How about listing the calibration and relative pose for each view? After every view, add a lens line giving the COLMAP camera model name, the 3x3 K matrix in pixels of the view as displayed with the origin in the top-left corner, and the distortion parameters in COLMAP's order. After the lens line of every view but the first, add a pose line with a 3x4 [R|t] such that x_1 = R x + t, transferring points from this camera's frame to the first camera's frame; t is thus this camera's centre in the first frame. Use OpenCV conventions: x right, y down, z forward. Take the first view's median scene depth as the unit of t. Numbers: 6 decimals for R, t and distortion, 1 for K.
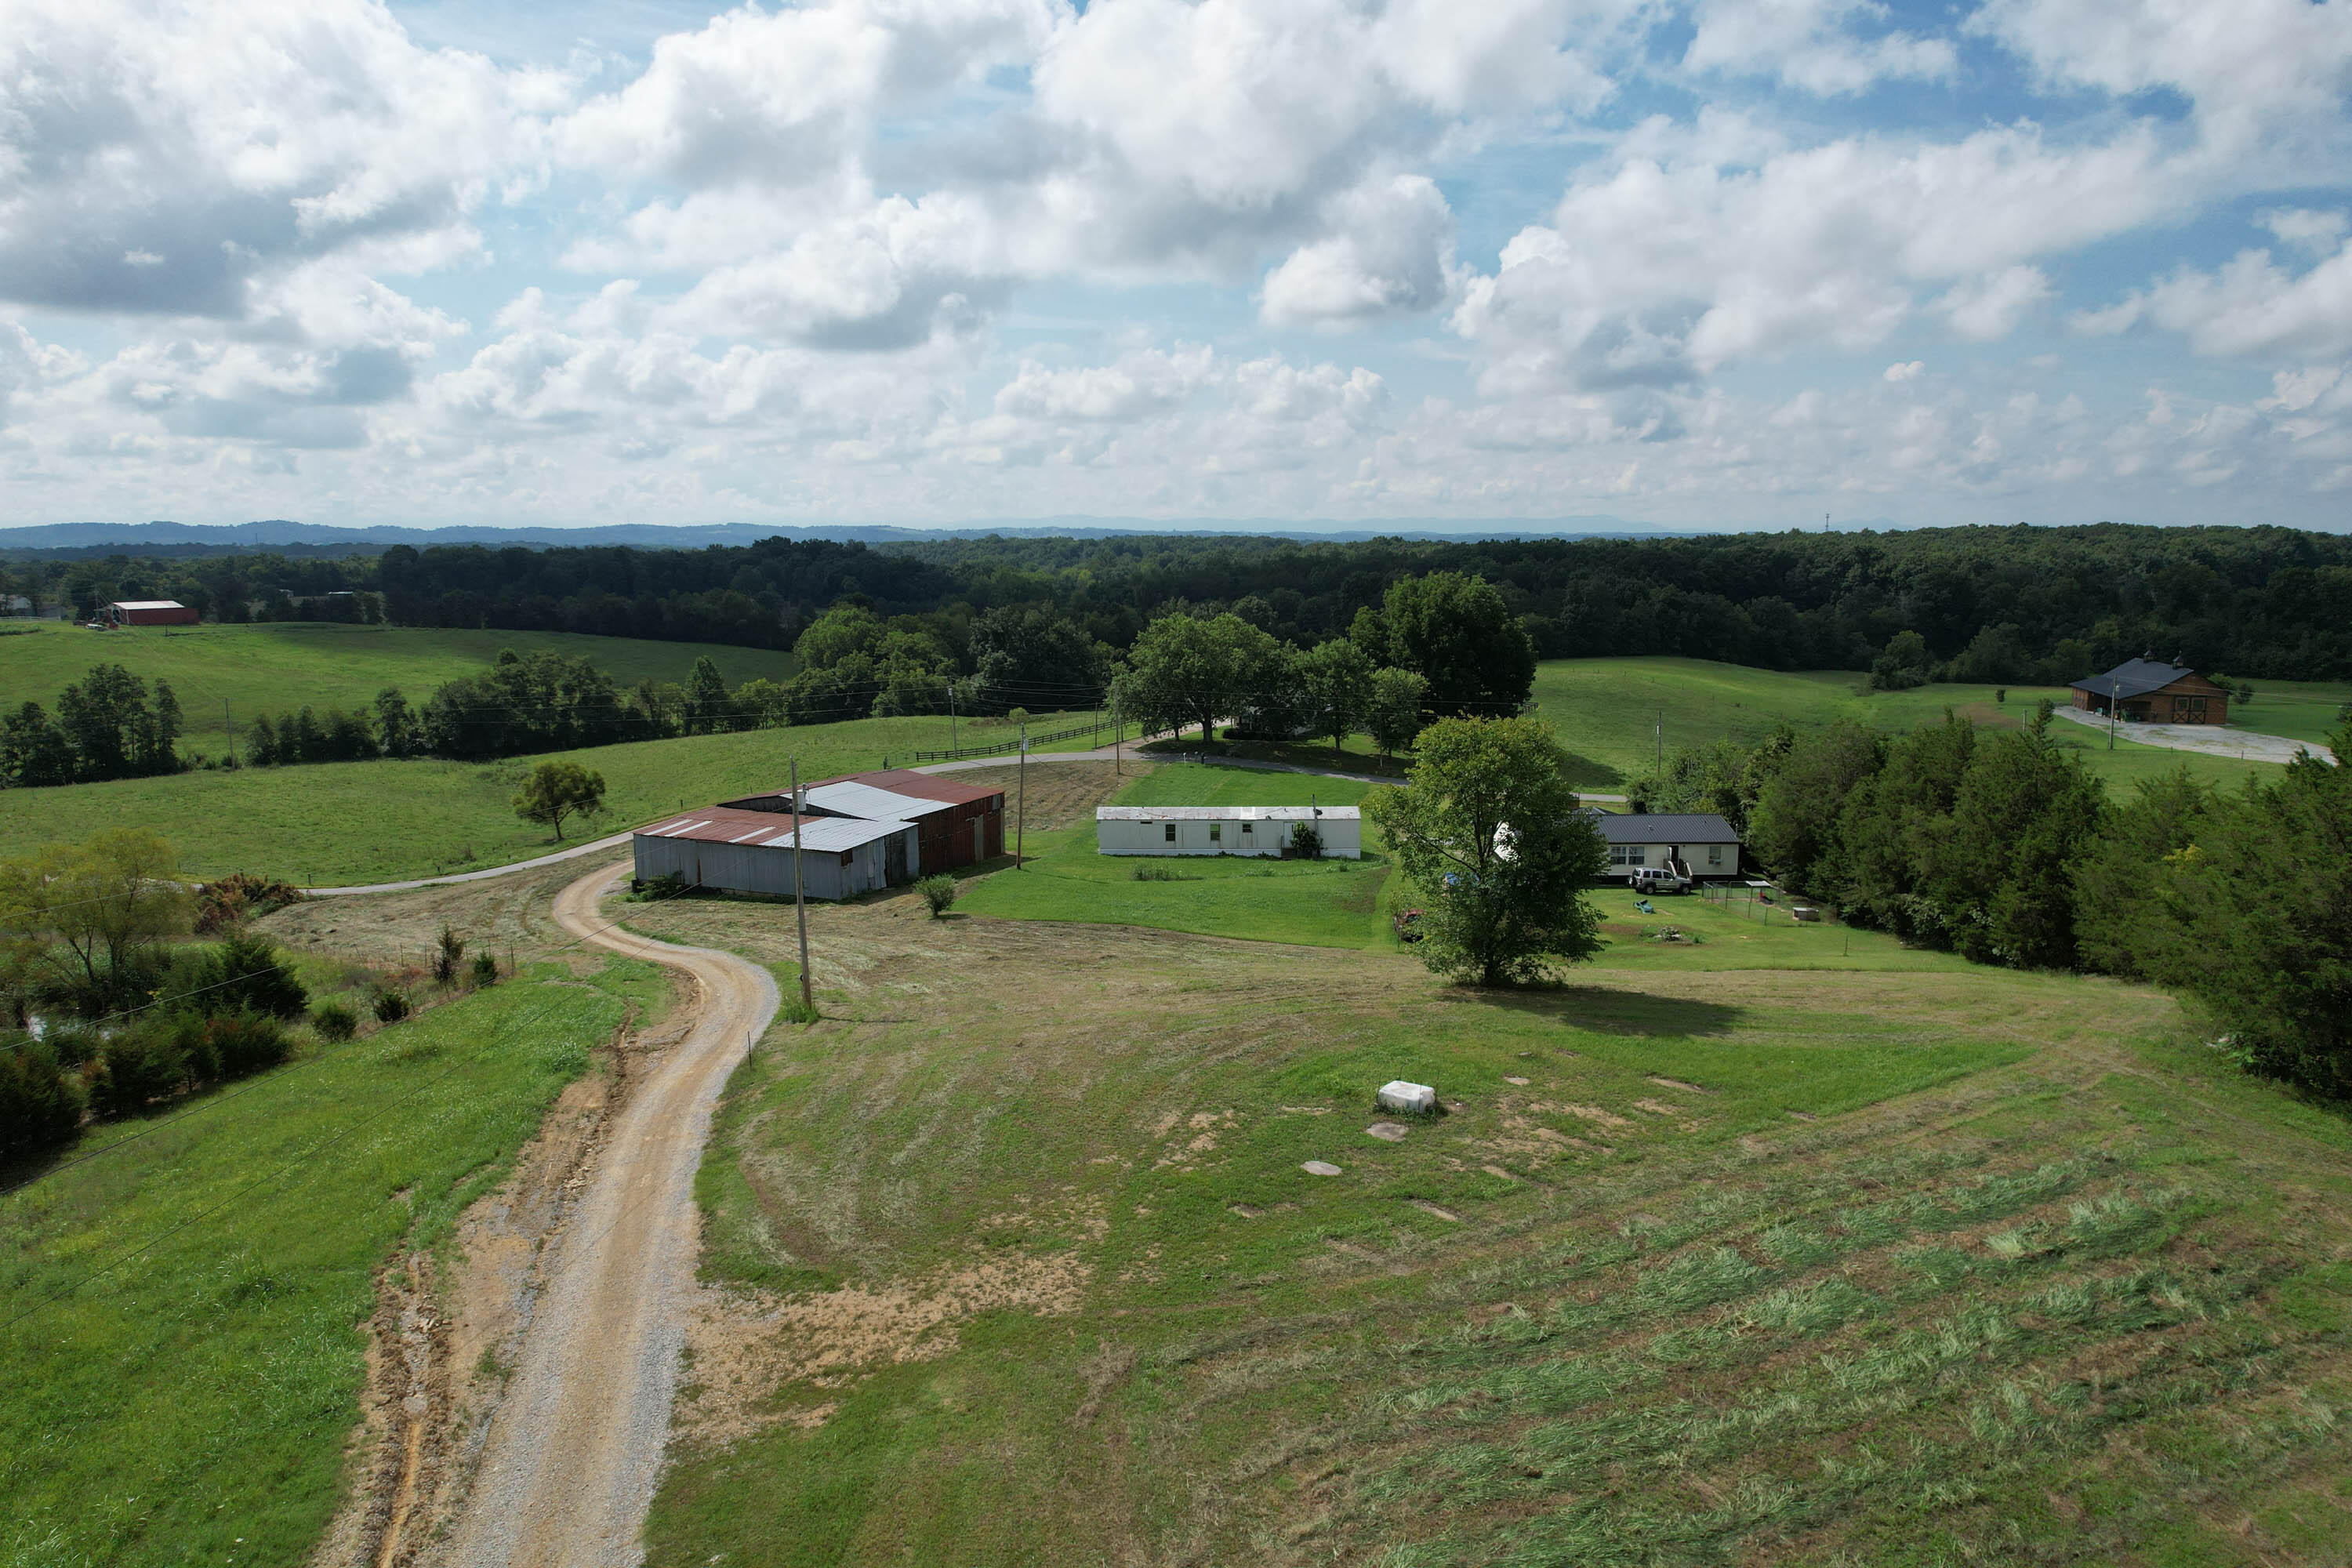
lens RADIAL K [[1502.5, 0, 1176.0], [0, 1502.5, 784.0], [0, 0, 1]] dist [-0.072167, 0.061267]
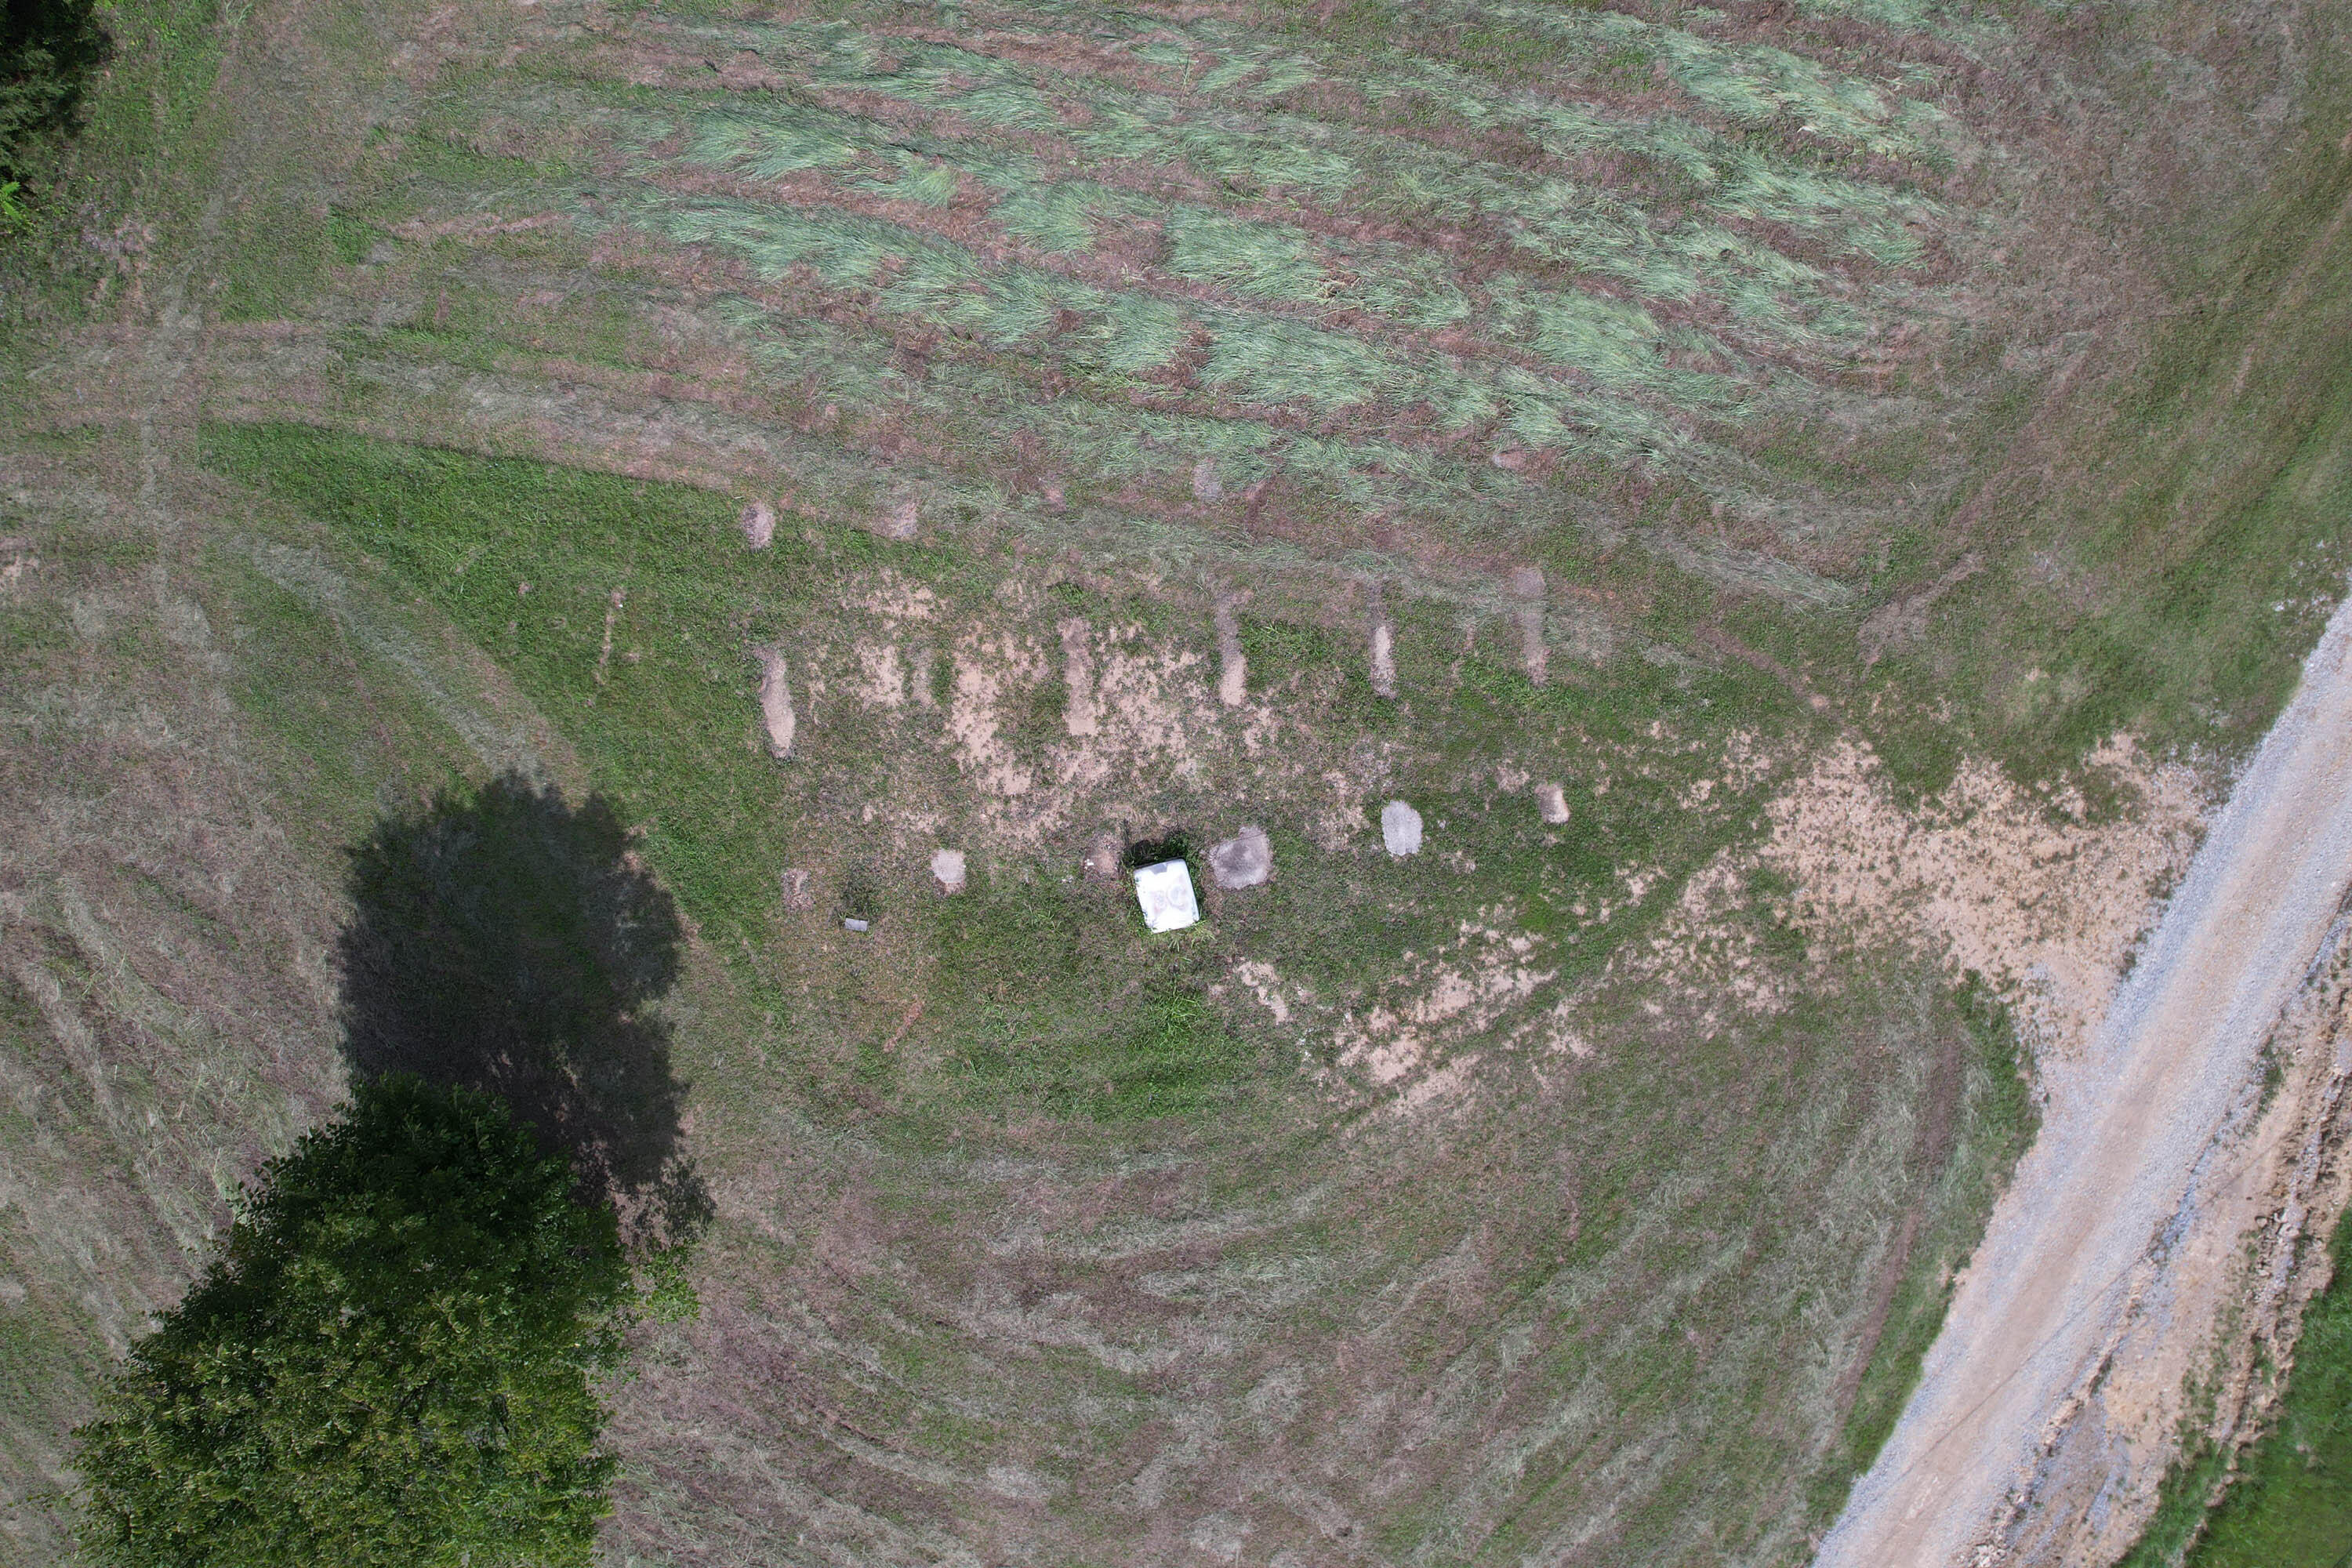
lens RADIAL K [[1502.5, 0, 1176.0], [0, 1502.5, 784.0], [0, 0, 1]] dist [-0.072167, 0.061267]
pose [[-0.766674, -0.641928, -0.011778, 0.094366], [0.100177, -0.137724, 0.985392, -0.236453], [-0.634173, 0.754295, 0.169896, 0.409091]]
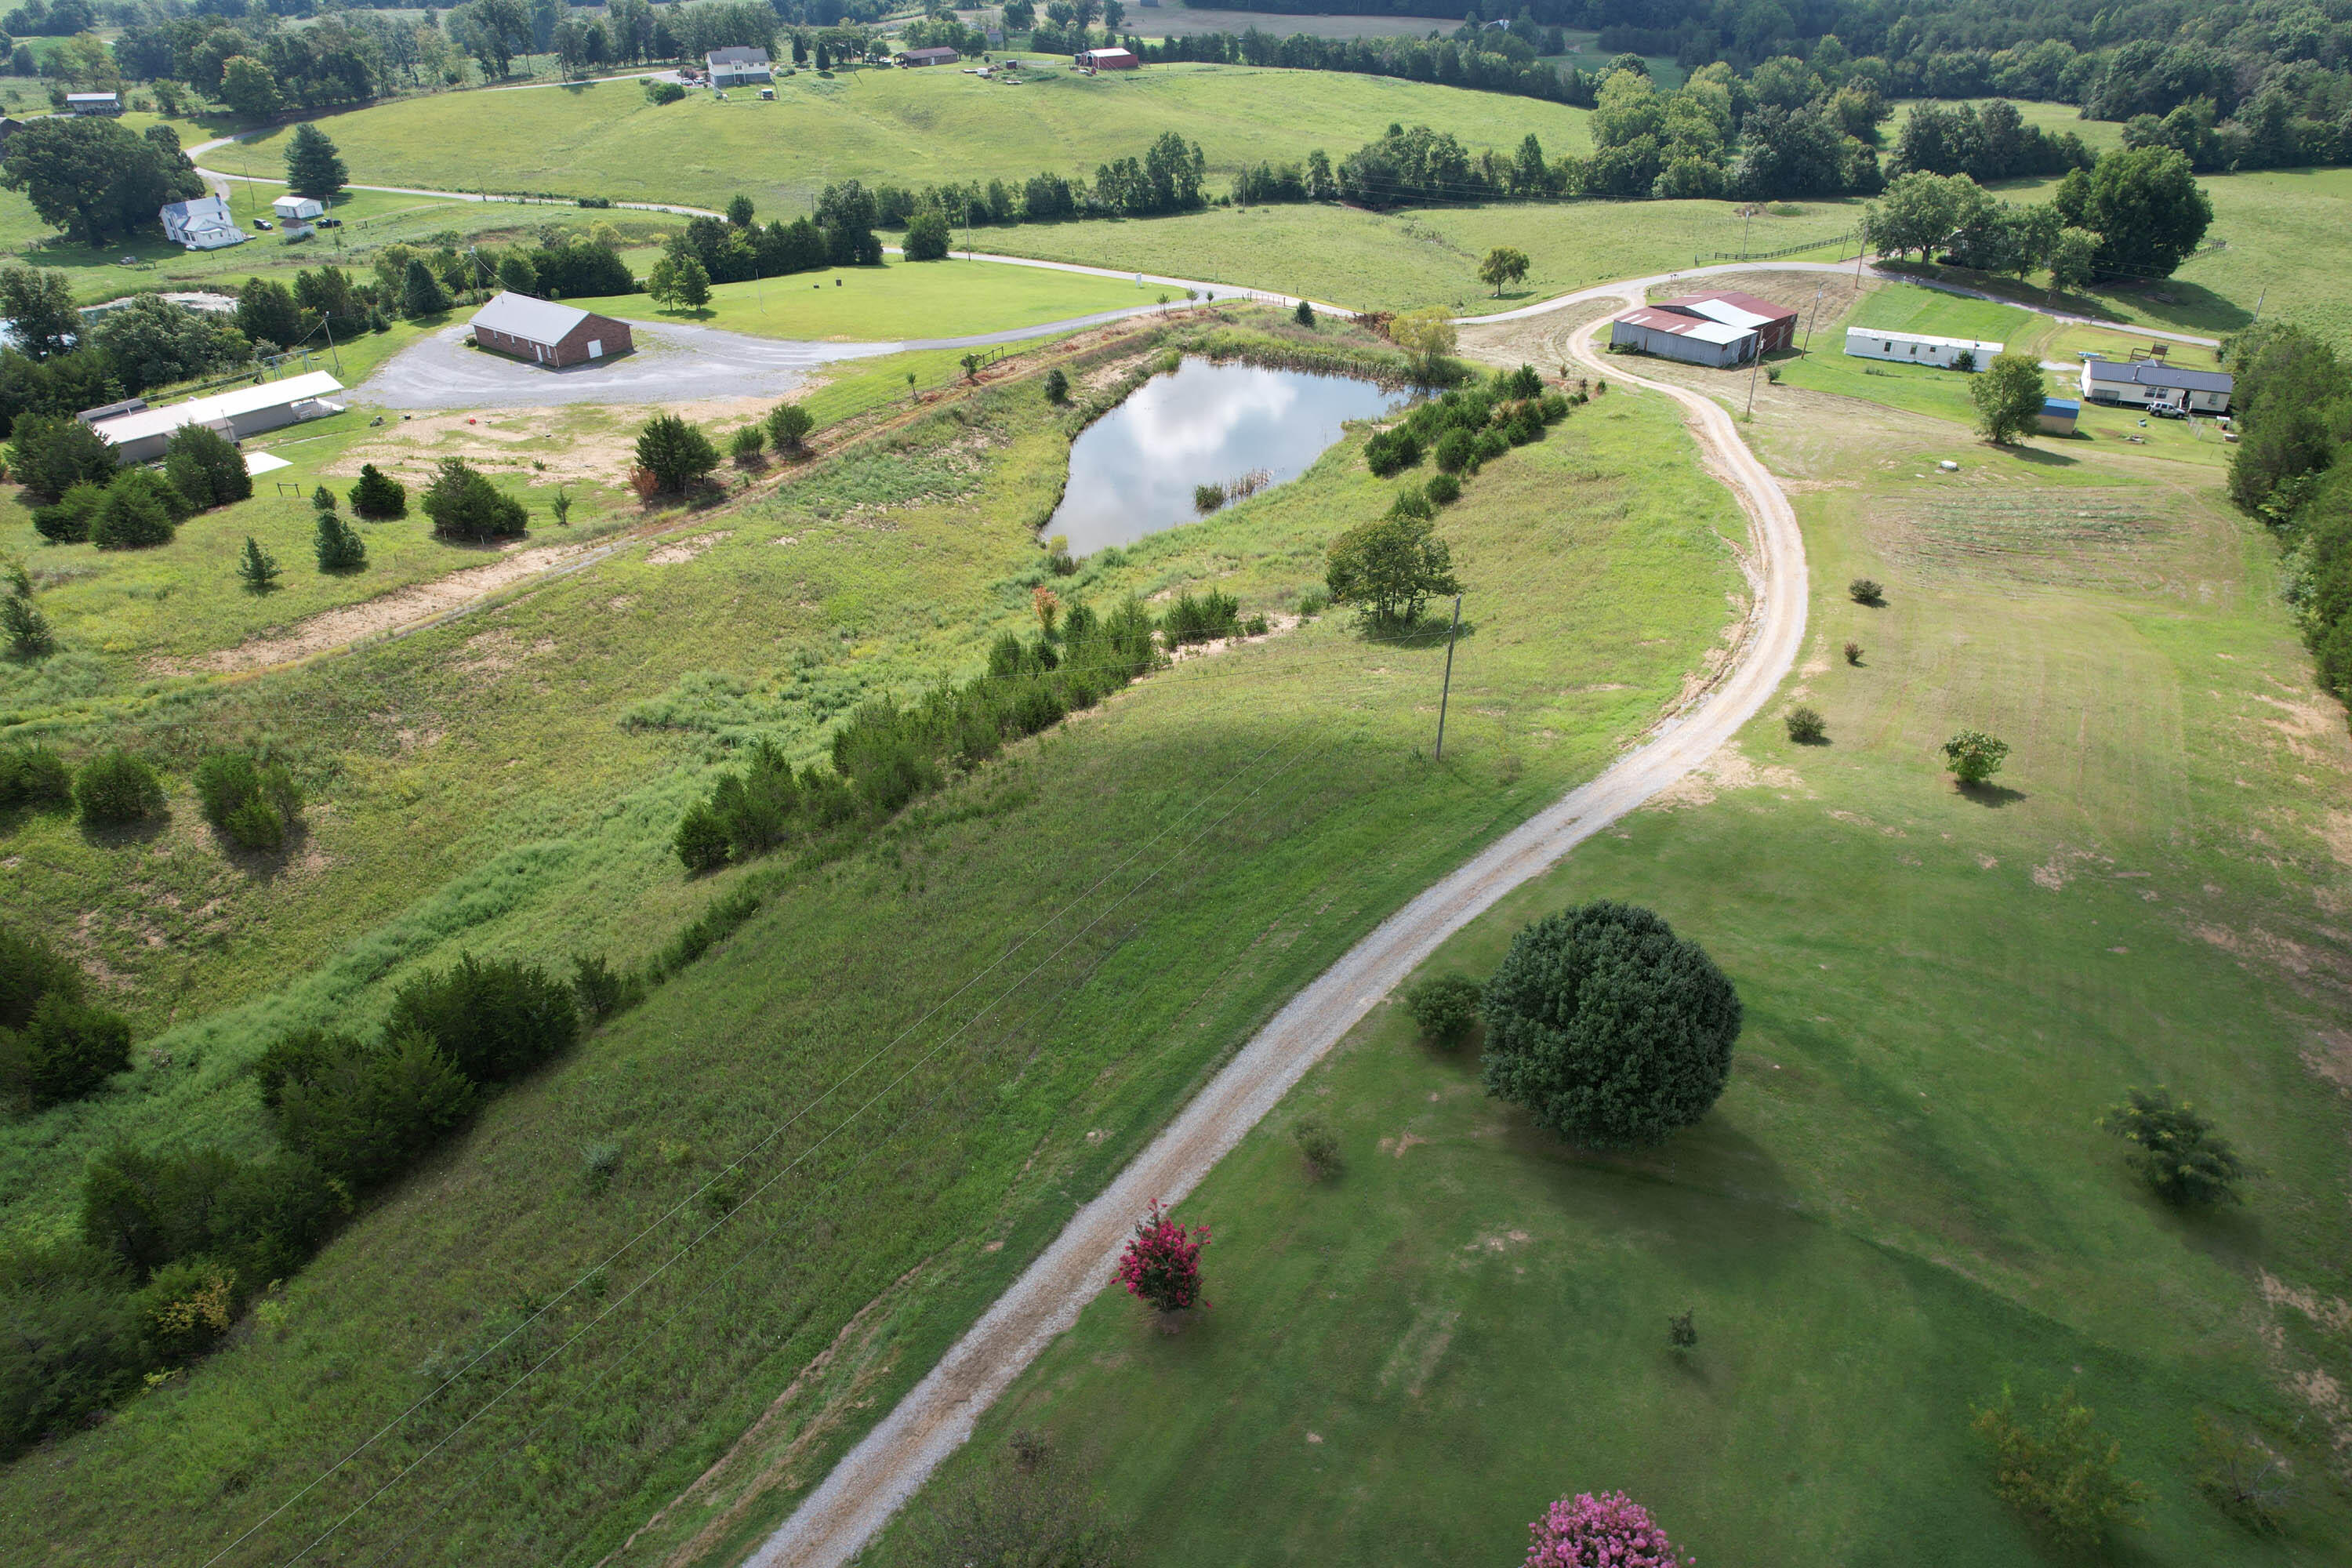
lens RADIAL K [[1502.5, 0, 1176.0], [0, 1502.5, 784.0], [0, 0, 1]] dist [-0.072167, 0.061267]
pose [[0.911258, 0.217327, -0.349825, -0.073707], [-0.067893, 0.917081, 0.392878, -0.193513], [0.406201, -0.334263, 0.850452, -1.626297]]
